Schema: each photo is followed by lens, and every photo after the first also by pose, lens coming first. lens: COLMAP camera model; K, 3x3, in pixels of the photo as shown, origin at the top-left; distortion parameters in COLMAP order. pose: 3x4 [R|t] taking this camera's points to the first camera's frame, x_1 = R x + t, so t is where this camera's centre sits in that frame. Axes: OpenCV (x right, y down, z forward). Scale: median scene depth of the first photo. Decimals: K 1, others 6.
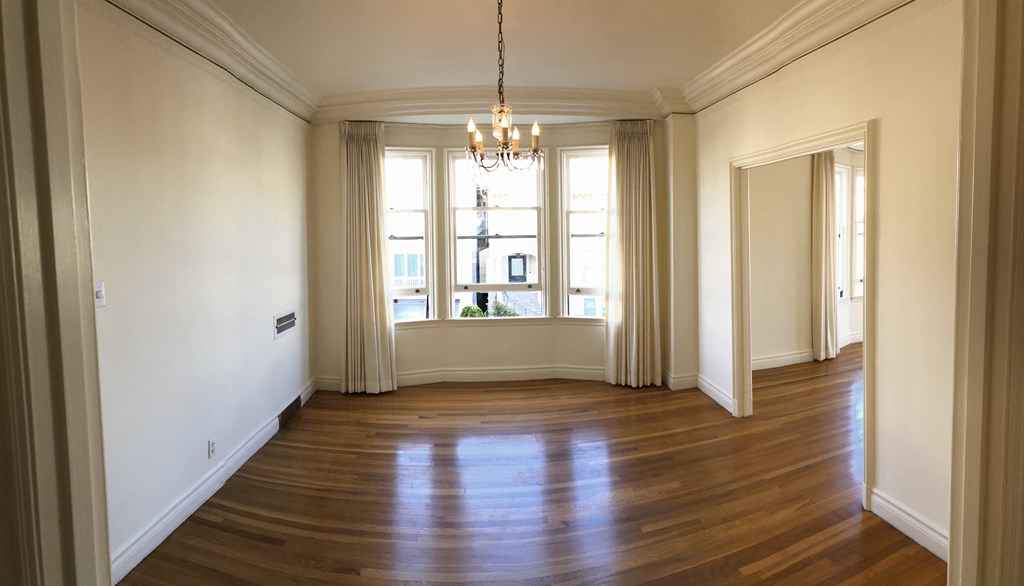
lens RADIAL K [[742.8, 0, 512.0], [0, 742.8, 293.0], [0, 0, 1]] dist [-0.000154, -0.000074]
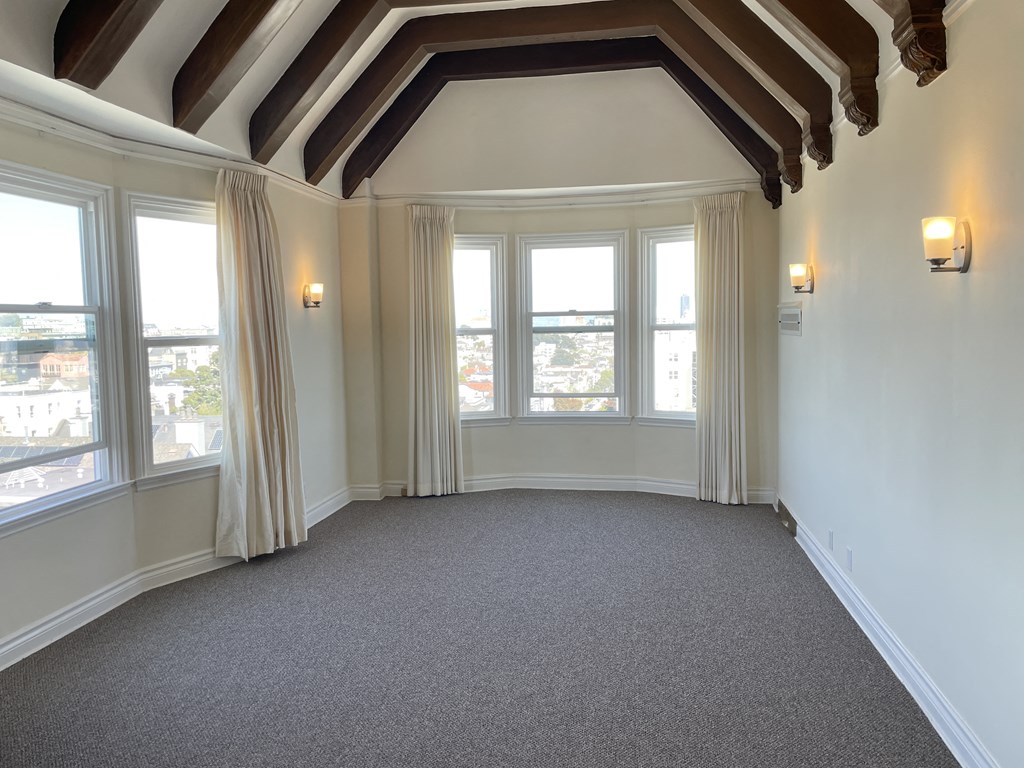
lens RADIAL K [[761.6, 0, 512.0], [0, 761.6, 384.0], [0, 0, 1]] dist [0.092779, -0.134793]
pose [[0.975121, 0.022428, -0.220536, 0.120395], [-0.023385, 0.999725, -0.001730, -0.007022], [0.220436, 0.006844, 0.975377, 0.074744]]
